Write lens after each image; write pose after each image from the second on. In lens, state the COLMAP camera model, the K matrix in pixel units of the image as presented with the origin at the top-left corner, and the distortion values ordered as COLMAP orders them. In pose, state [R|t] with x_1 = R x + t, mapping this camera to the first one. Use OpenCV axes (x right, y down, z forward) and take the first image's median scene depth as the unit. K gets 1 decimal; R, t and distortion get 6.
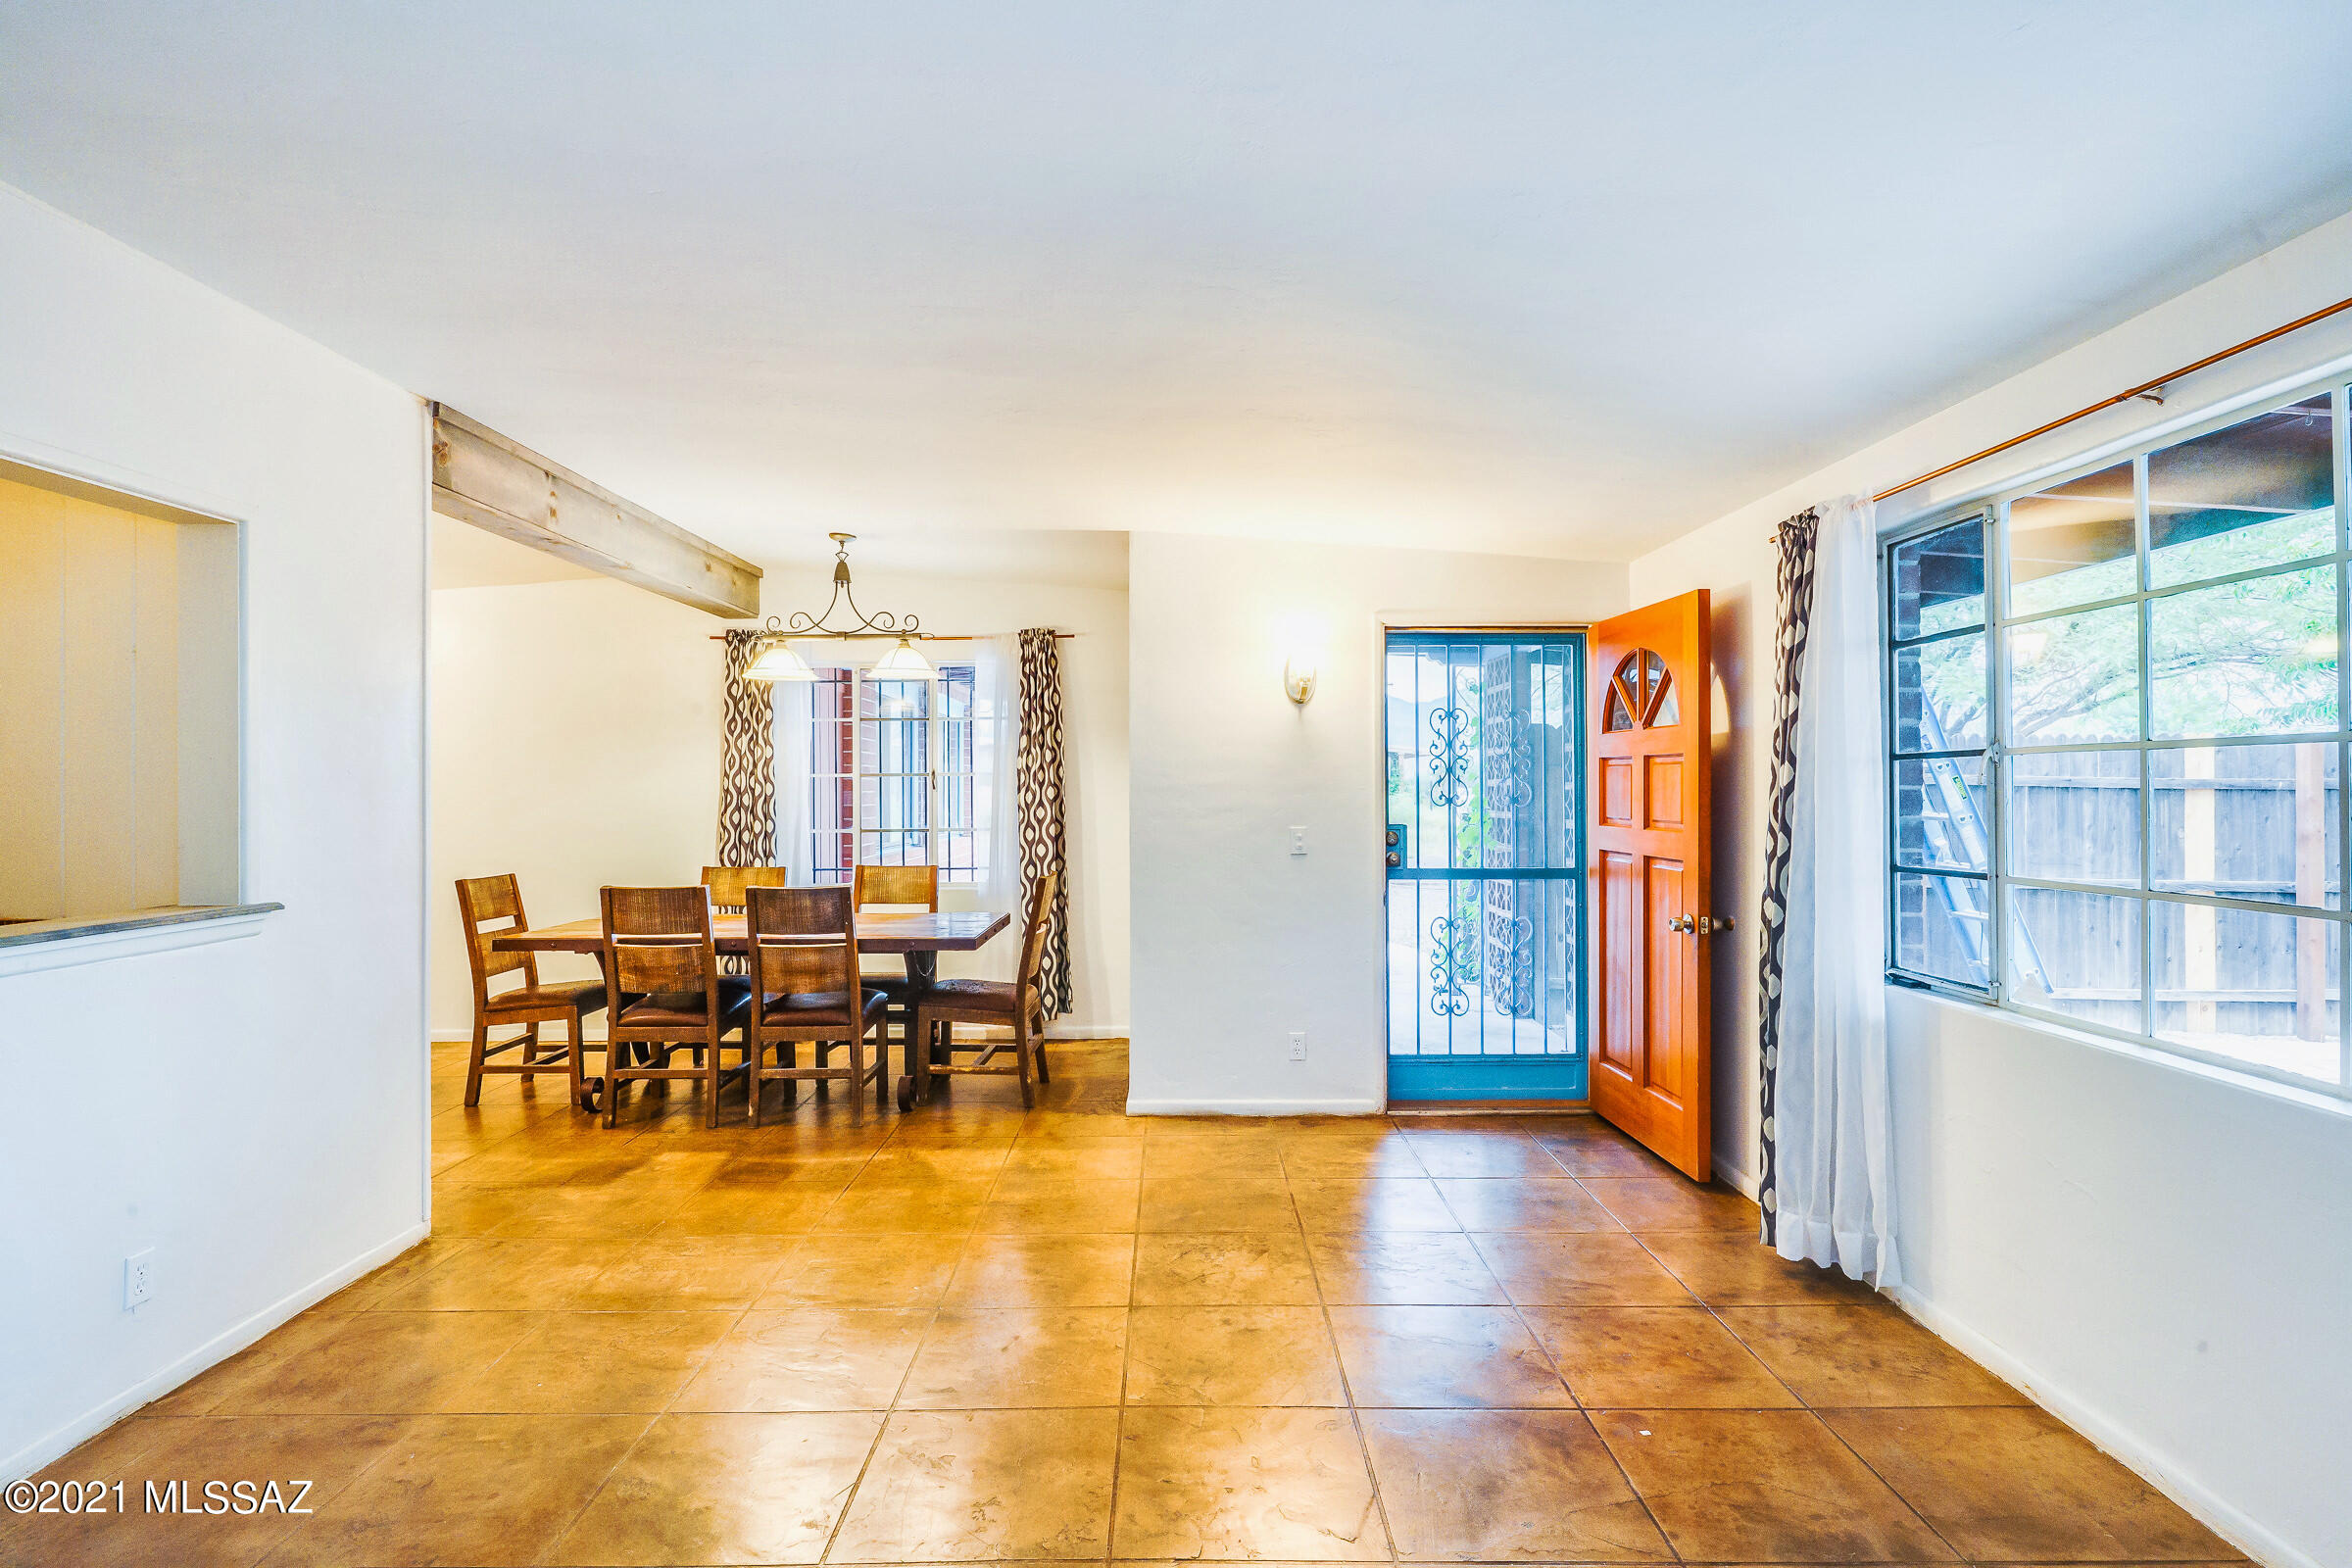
lens RADIAL K [[1136.5, 0, 1176.3], [0, 1136.5, 786.5], [0, 0, 1]] dist [-0.004747, 0.004105]
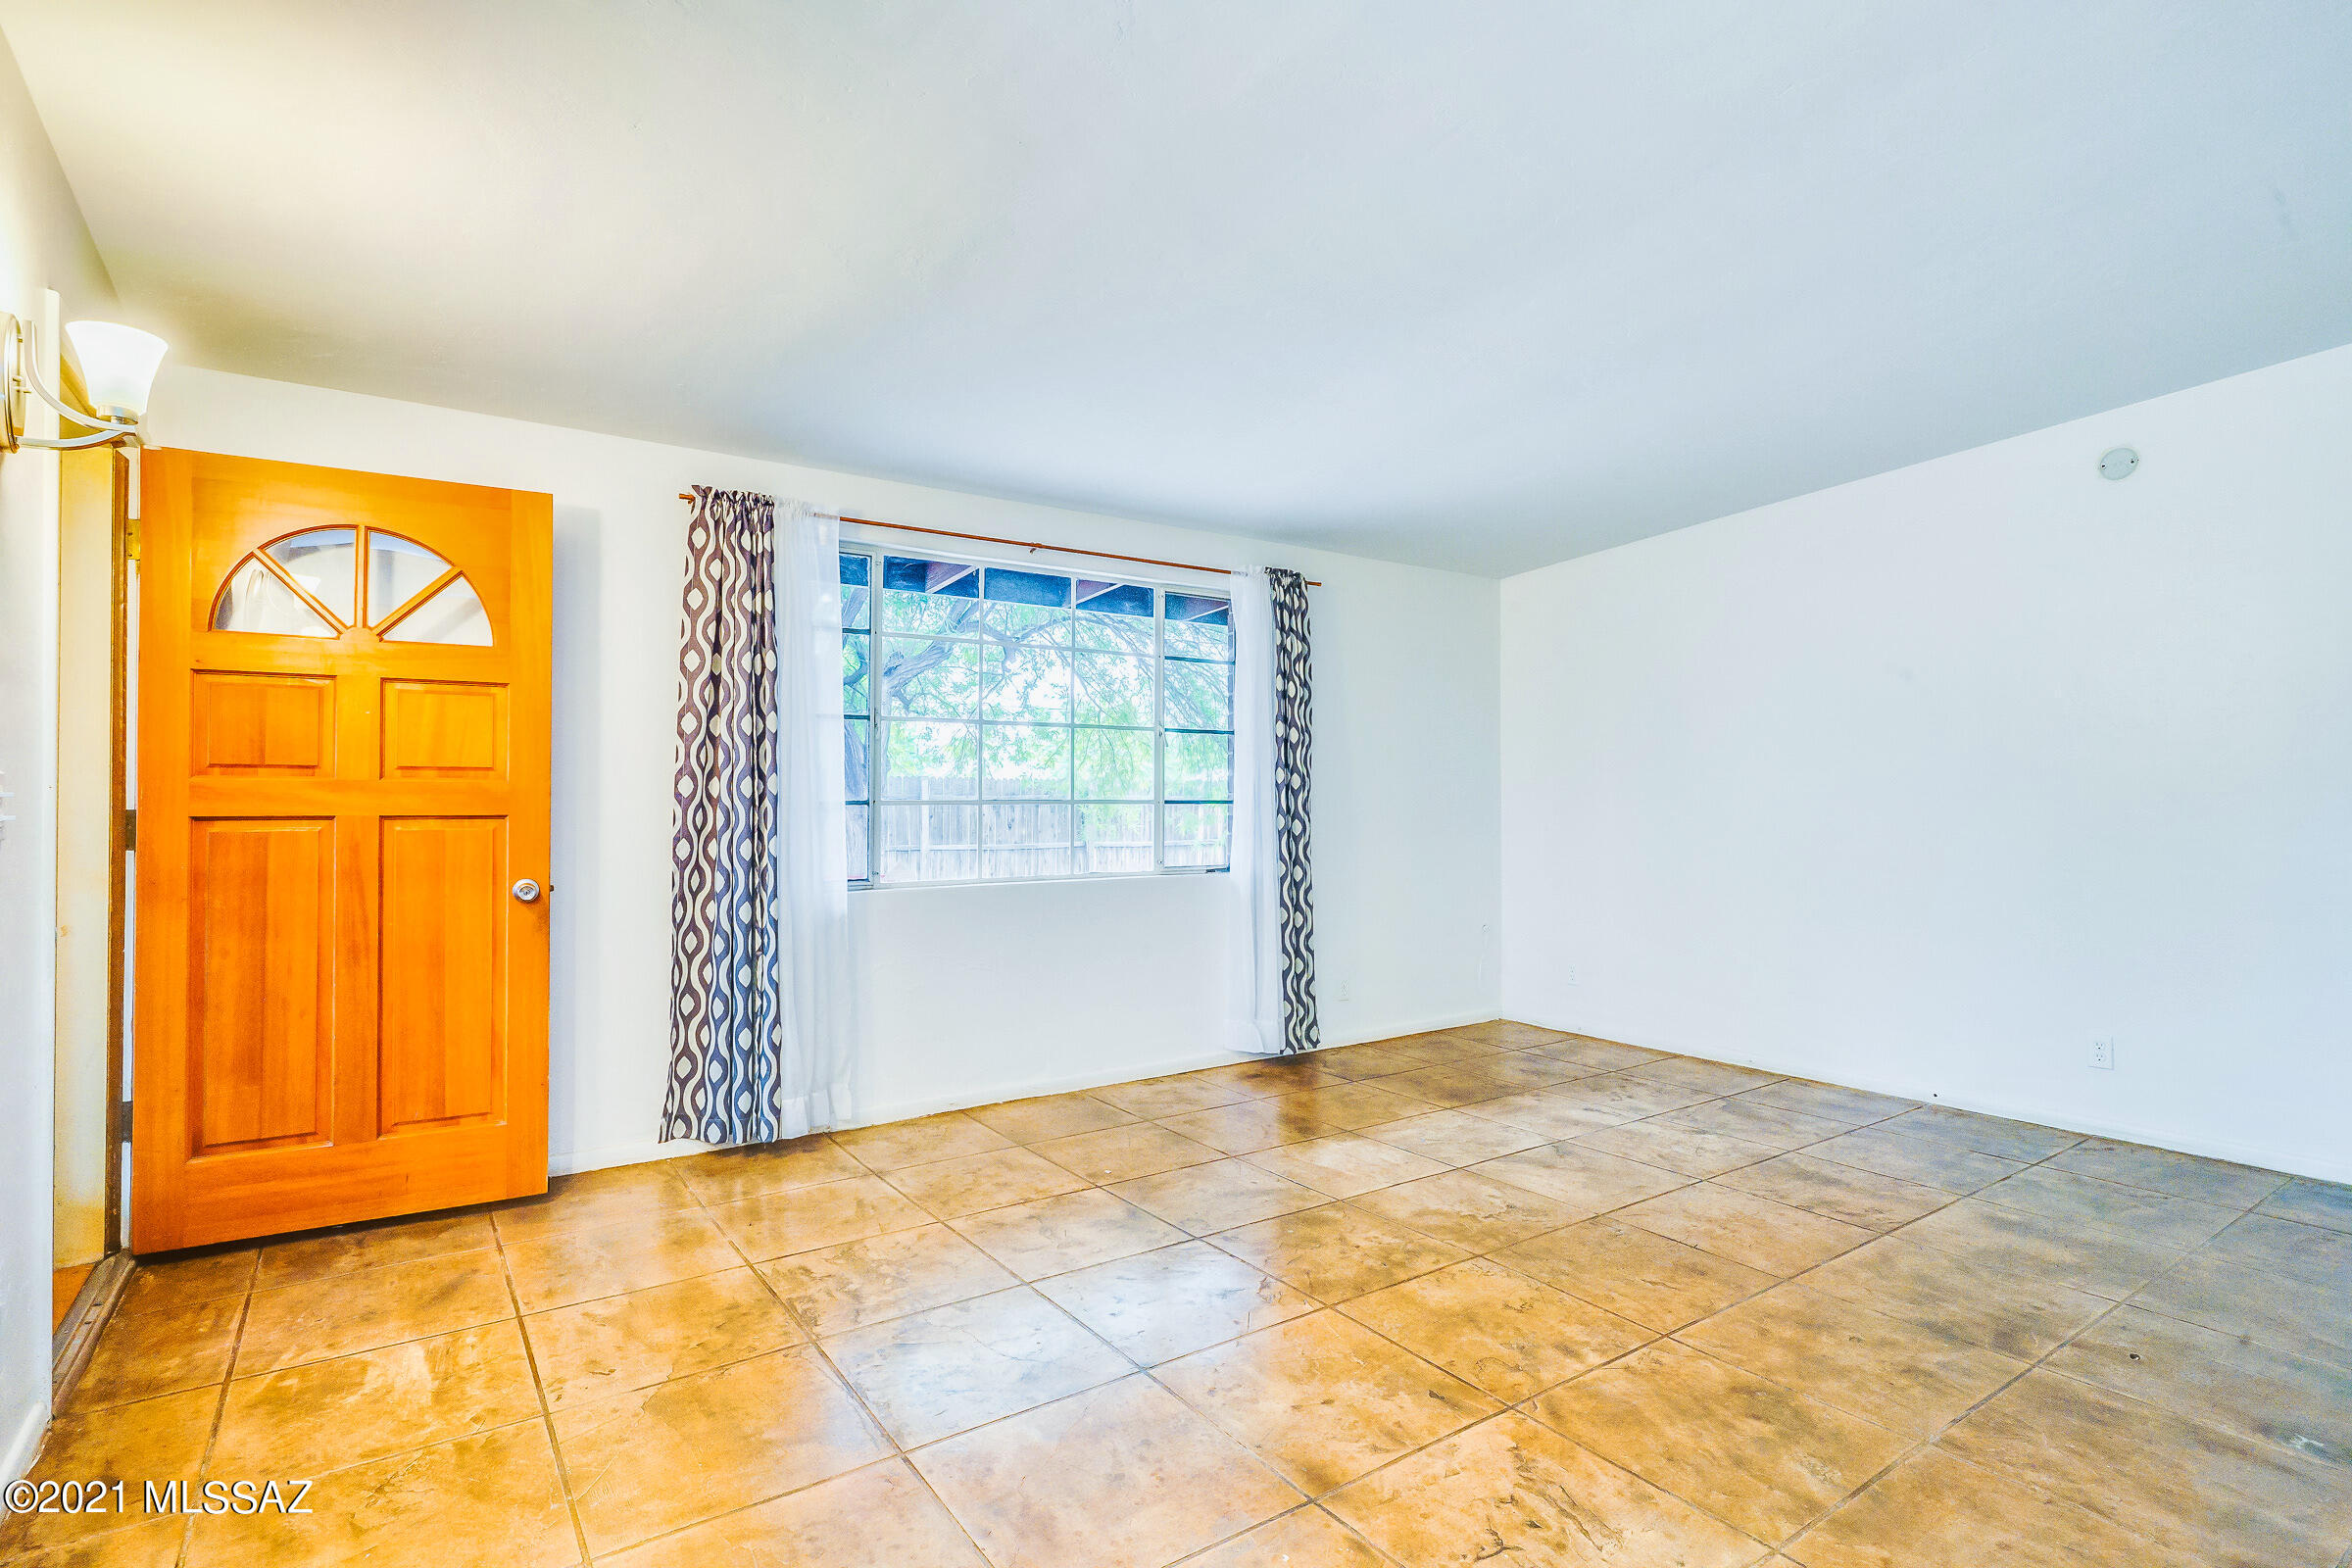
lens RADIAL K [[1136.5, 0, 1175.3], [0, 1136.5, 784.0], [0, 0, 1]] dist [-0.004747, 0.004105]
pose [[-0.556682, 0.012501, 0.830632, -0.717942], [0.000071, 0.999887, -0.015001, 0.076348], [-0.830726, -0.008292, -0.556620, 1.464091]]
